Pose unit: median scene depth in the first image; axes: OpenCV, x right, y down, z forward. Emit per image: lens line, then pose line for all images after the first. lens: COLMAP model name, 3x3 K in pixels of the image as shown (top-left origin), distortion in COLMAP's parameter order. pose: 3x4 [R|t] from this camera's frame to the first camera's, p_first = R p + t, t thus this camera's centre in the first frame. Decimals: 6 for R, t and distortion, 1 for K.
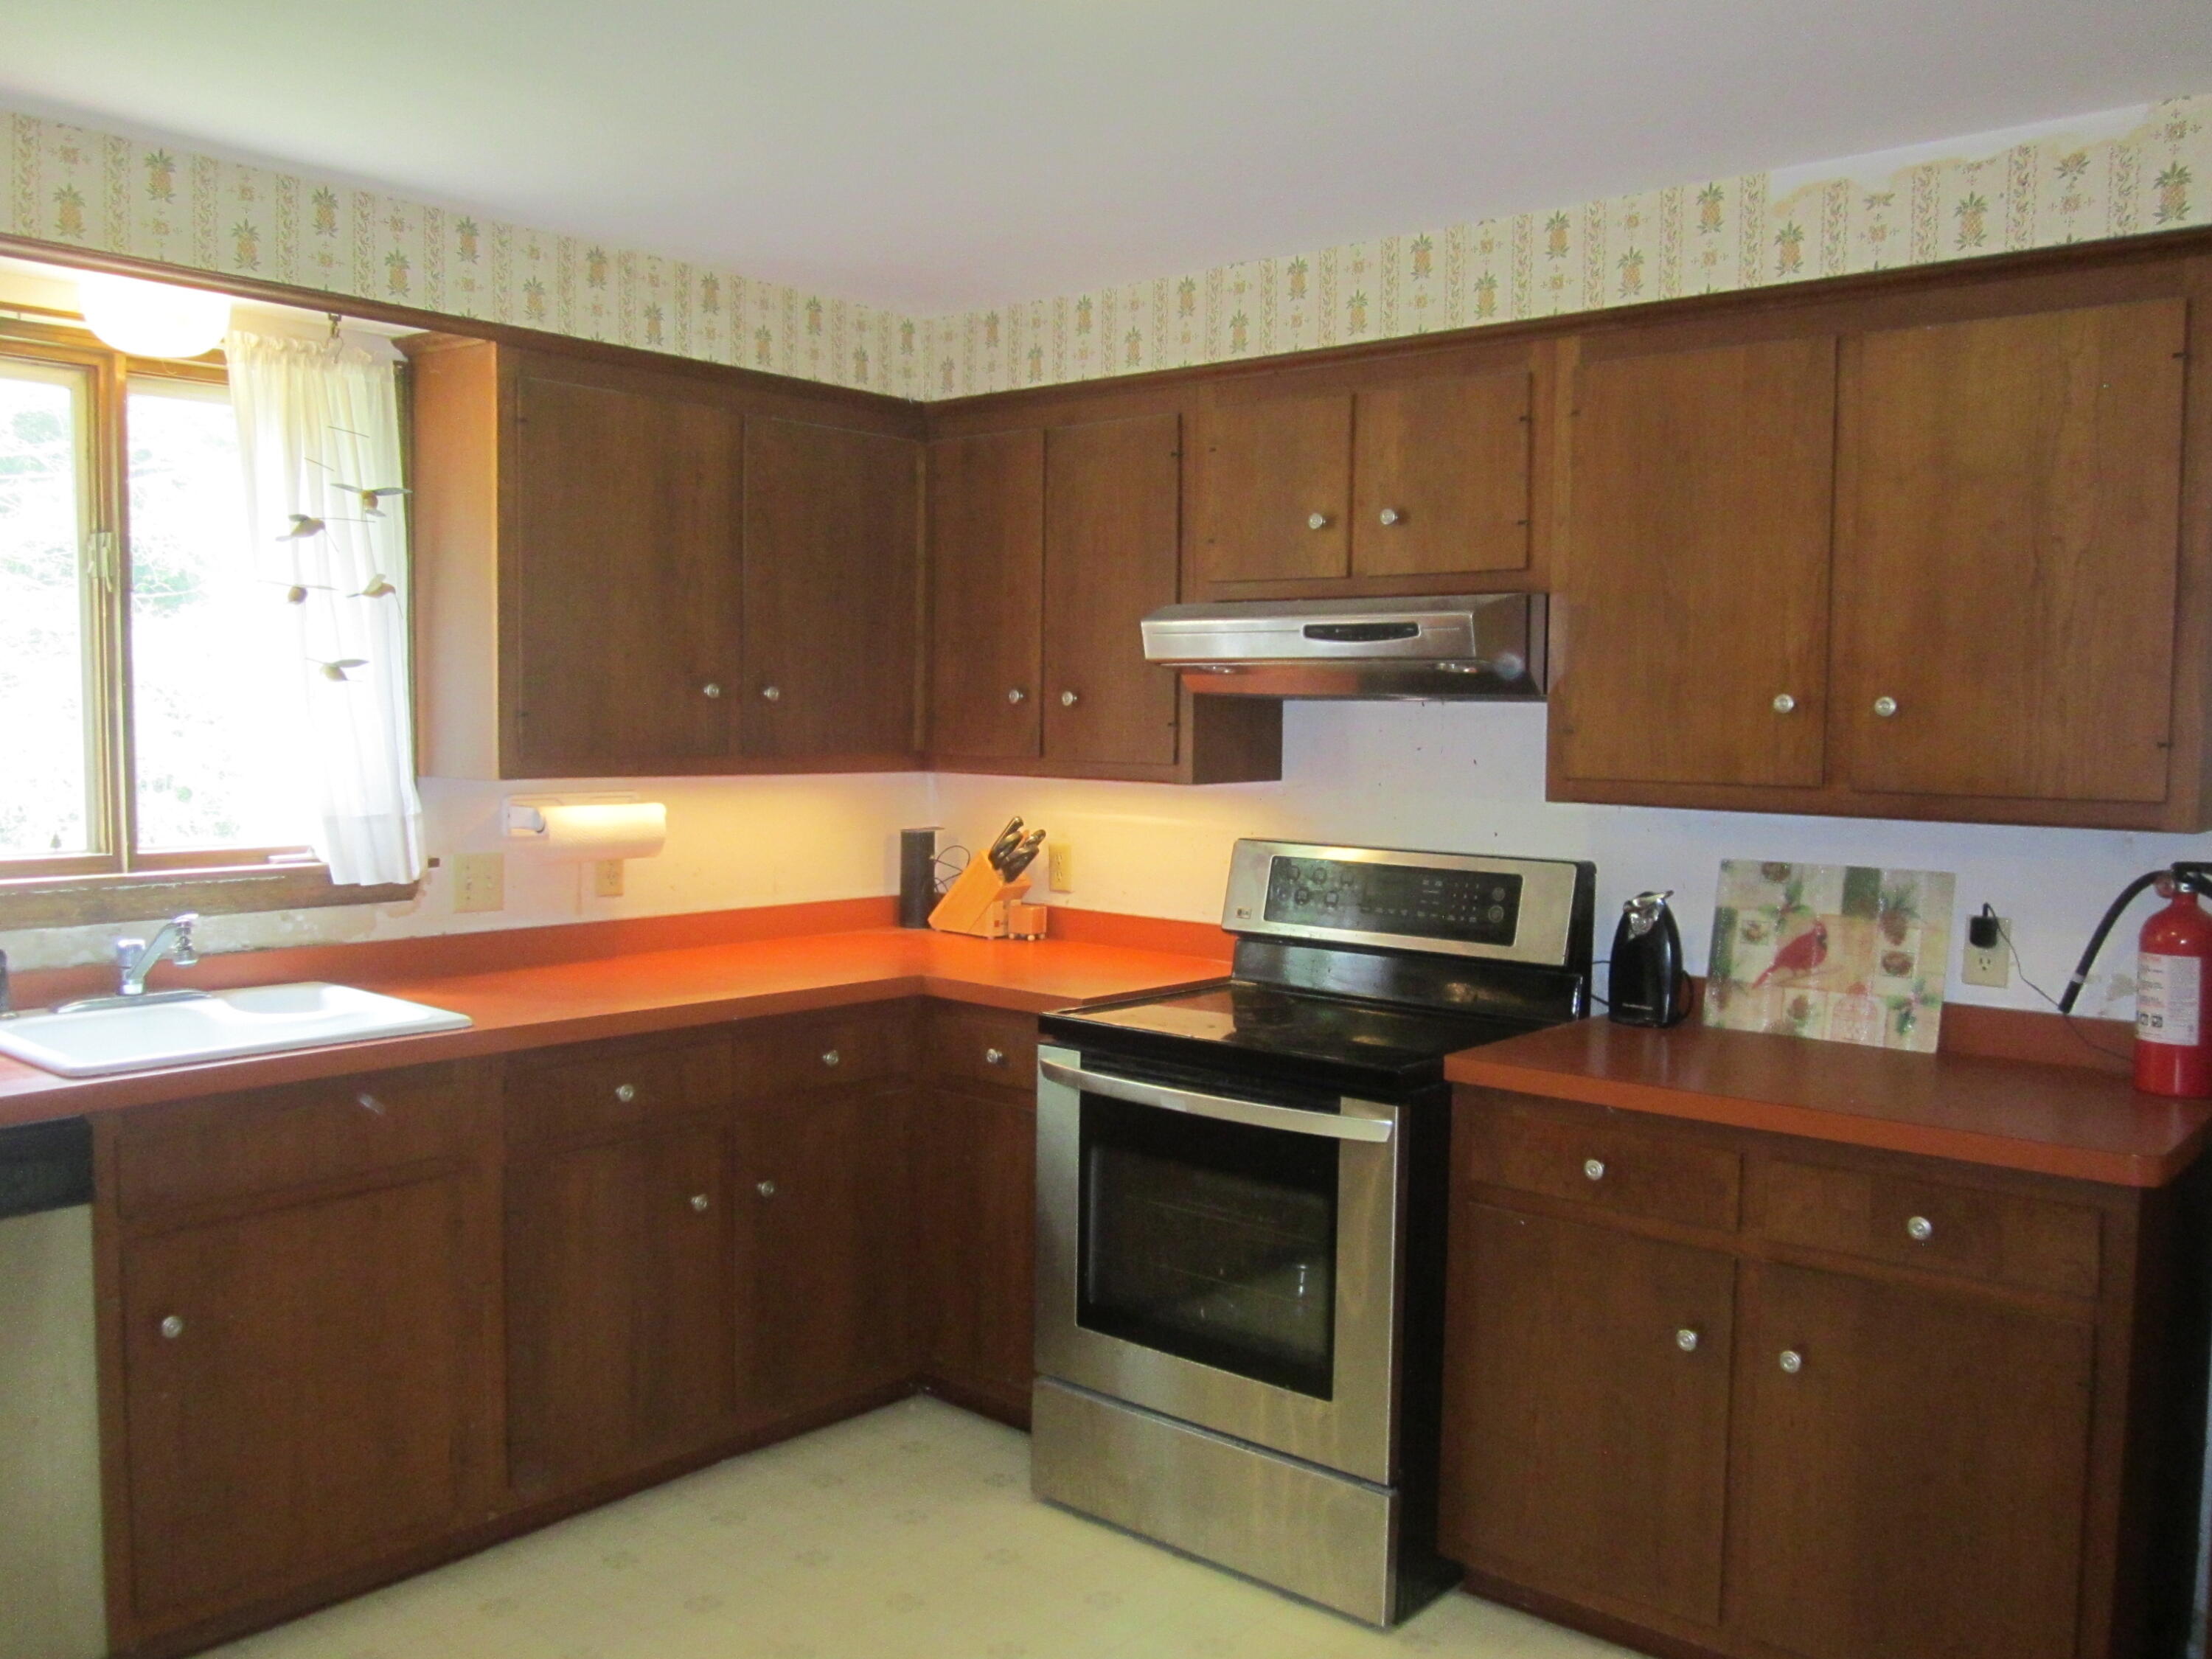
lens RADIAL K [[1852.8, 0, 1098.1], [0, 1852.8, 833.3], [0, 0, 1]] dist [-0.047835, 0.035256]
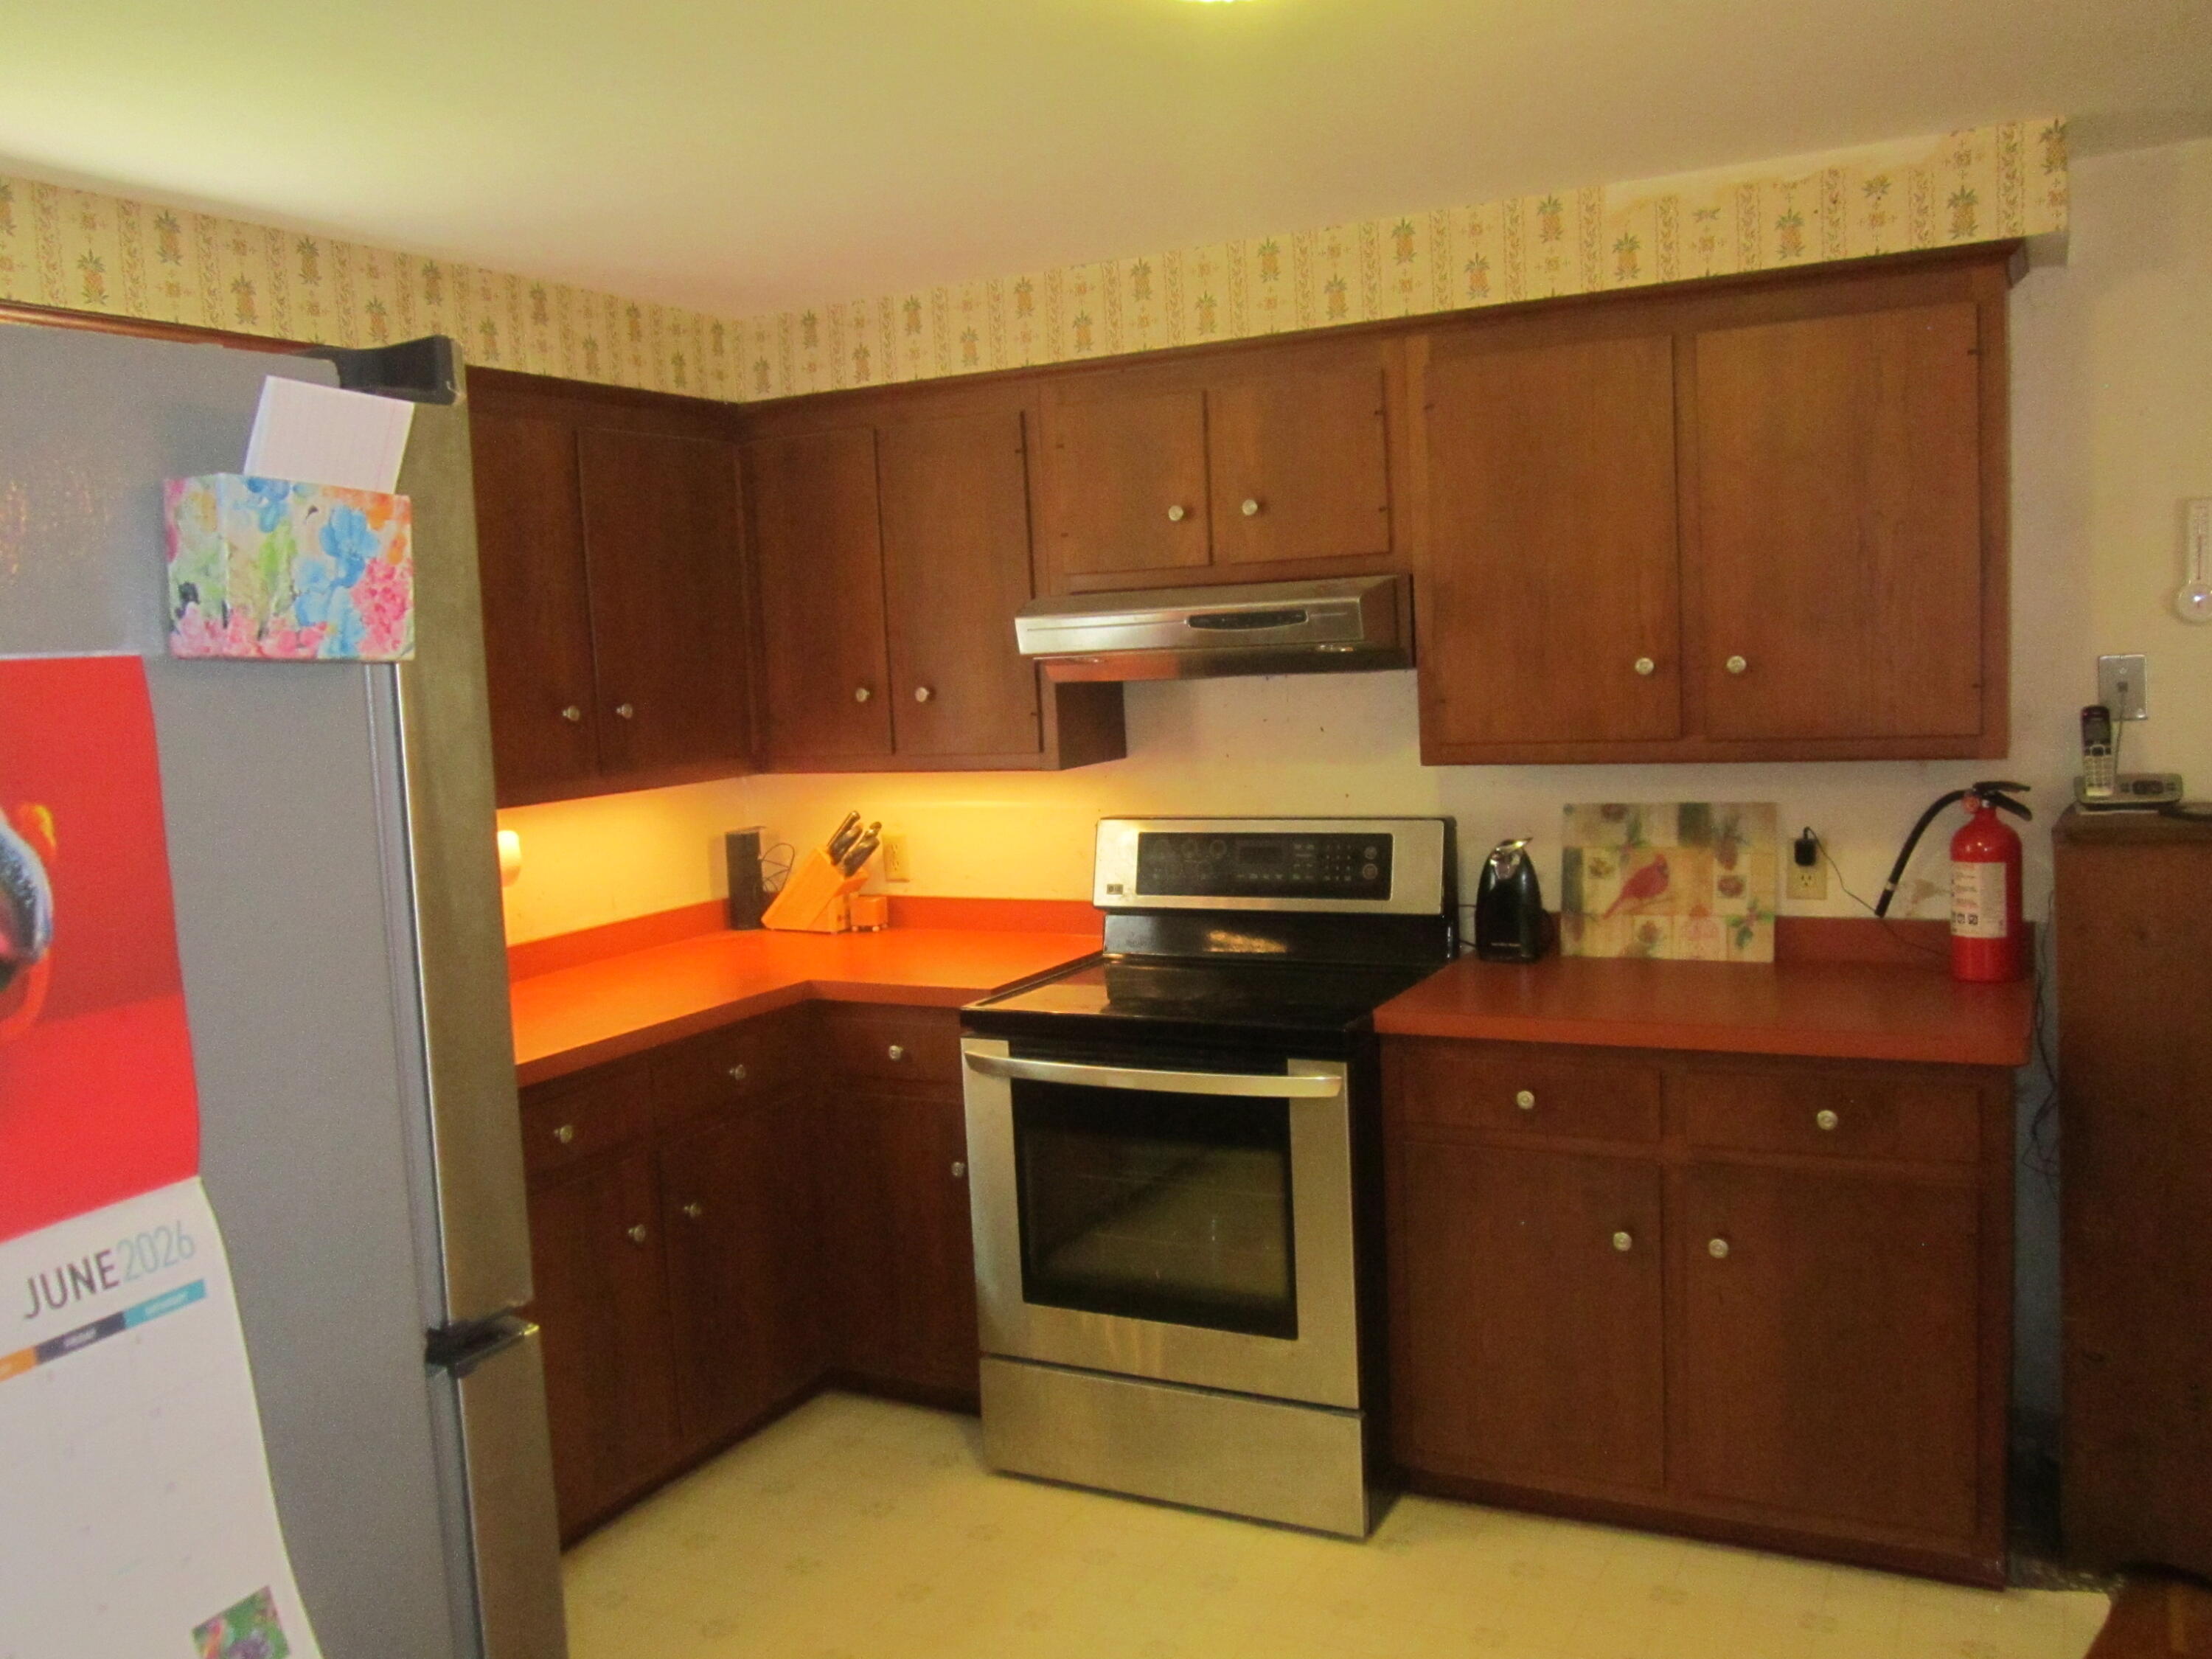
lens RADIAL K [[1852.8, 0, 1098.4], [0, 1852.8, 831.2], [0, 0, 1]] dist [-0.047835, 0.035256]
pose [[0.971642, -0.085143, 0.220598, -0.184467], [0.078381, 0.996151, 0.039240, -0.036470], [-0.223090, -0.020837, 0.974575, -0.016788]]
